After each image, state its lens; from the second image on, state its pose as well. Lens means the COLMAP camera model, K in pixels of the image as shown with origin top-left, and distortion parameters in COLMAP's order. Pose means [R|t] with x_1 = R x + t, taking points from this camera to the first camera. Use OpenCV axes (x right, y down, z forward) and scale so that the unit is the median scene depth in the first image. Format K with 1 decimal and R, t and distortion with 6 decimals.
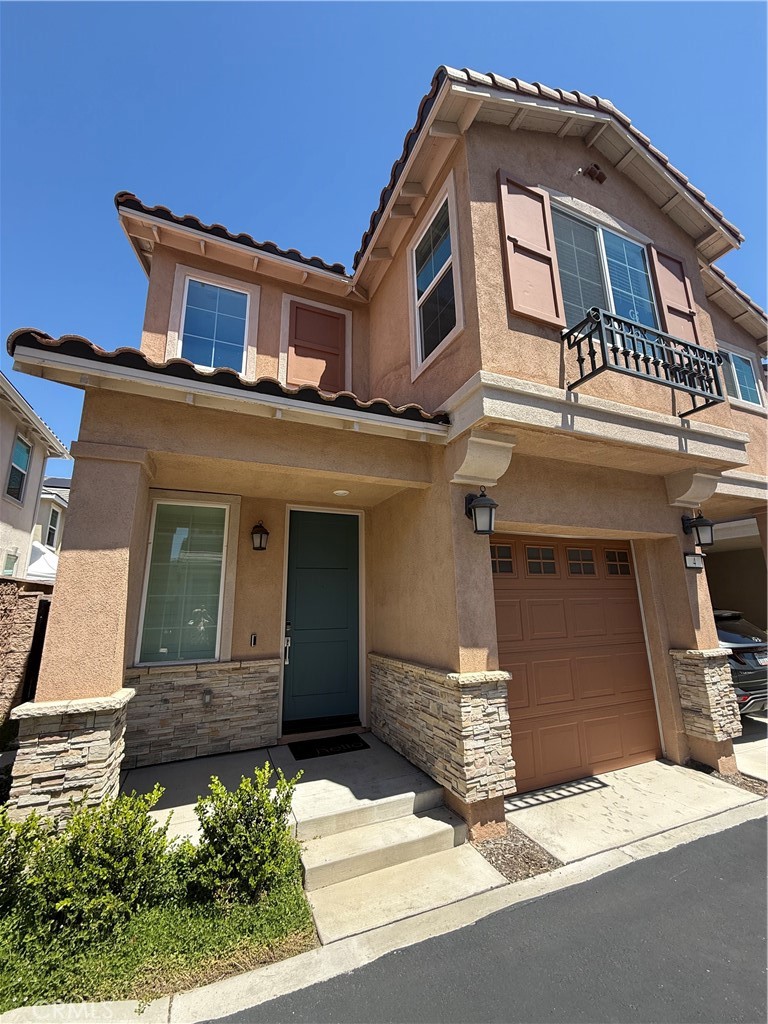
lens RADIAL K [[407.5, 0, 384.4], [0, 407.5, 509.9], [0, 0, 1]] dist [-0.000189, 0.000124]
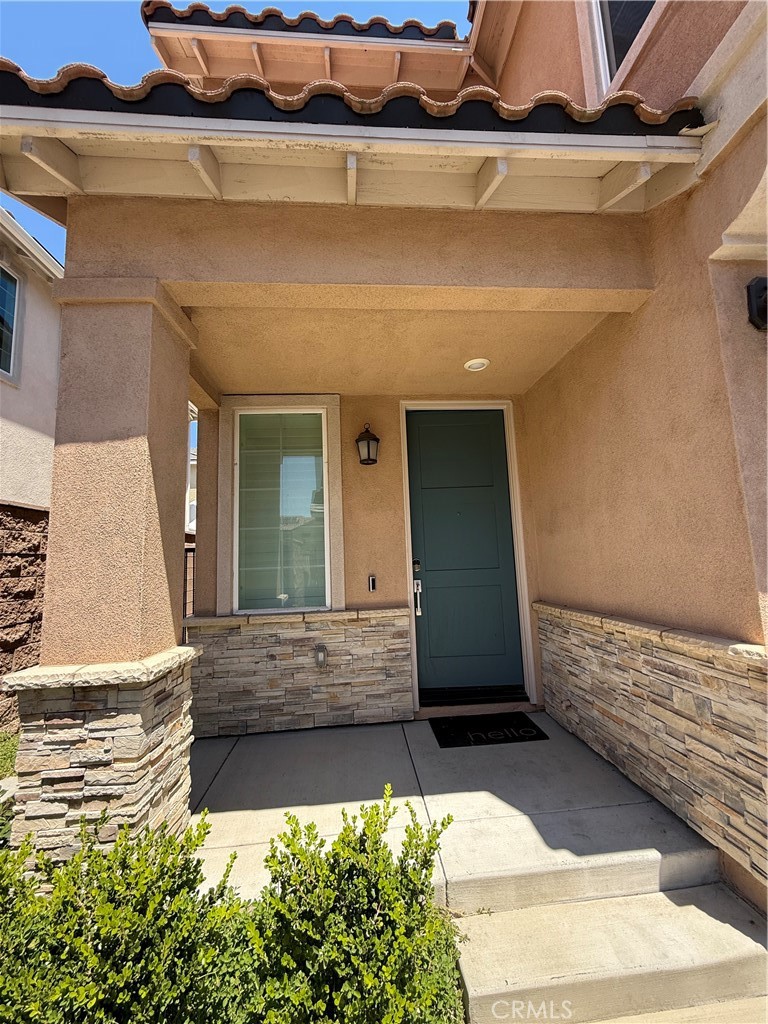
lens RADIAL K [[407.5, 0, 384.4], [0, 407.5, 509.9], [0, 0, 1]] dist [-0.000189, 0.000124]
pose [[0.946010, -0.059213, -0.318684, -0.065369], [0.095310, 0.990524, 0.098883, 0.140228], [0.309809, -0.123918, 0.942689, 0.391424]]
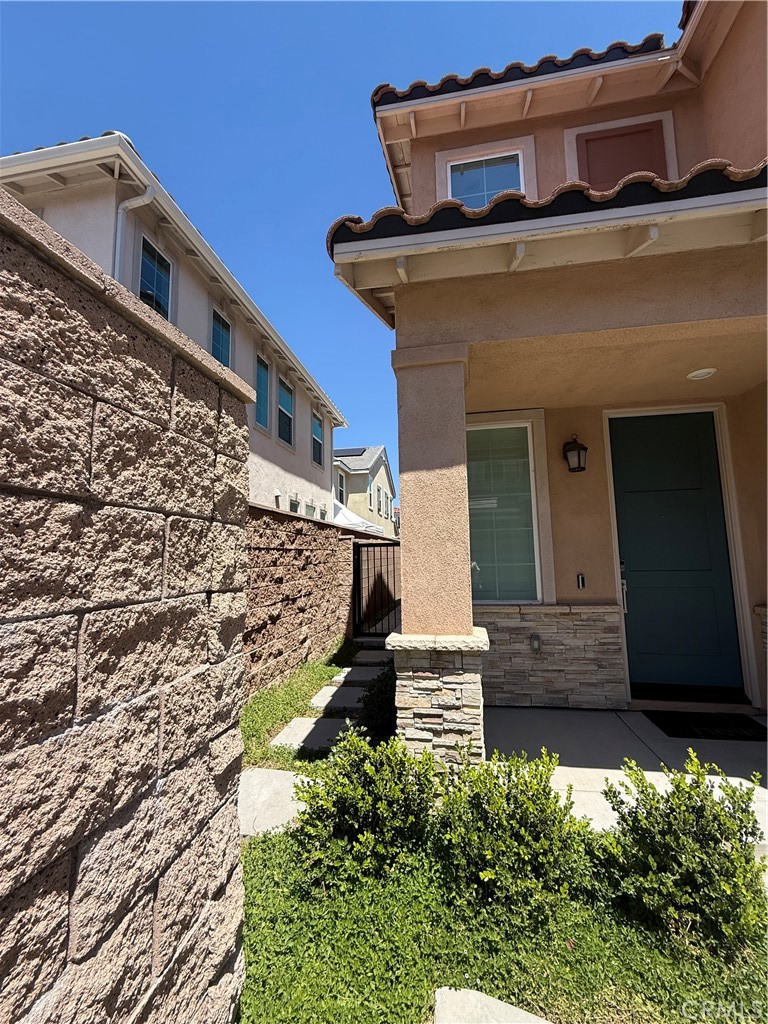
lens RADIAL K [[407.5, 0, 384.4], [0, 407.5, 509.9], [0, 0, 1]] dist [-0.000189, 0.000124]
pose [[0.841766, -0.059460, -0.536558, -0.253969], [0.125565, 0.988221, 0.087477, 0.070929], [0.525037, -0.141008, 0.839317, 0.159072]]
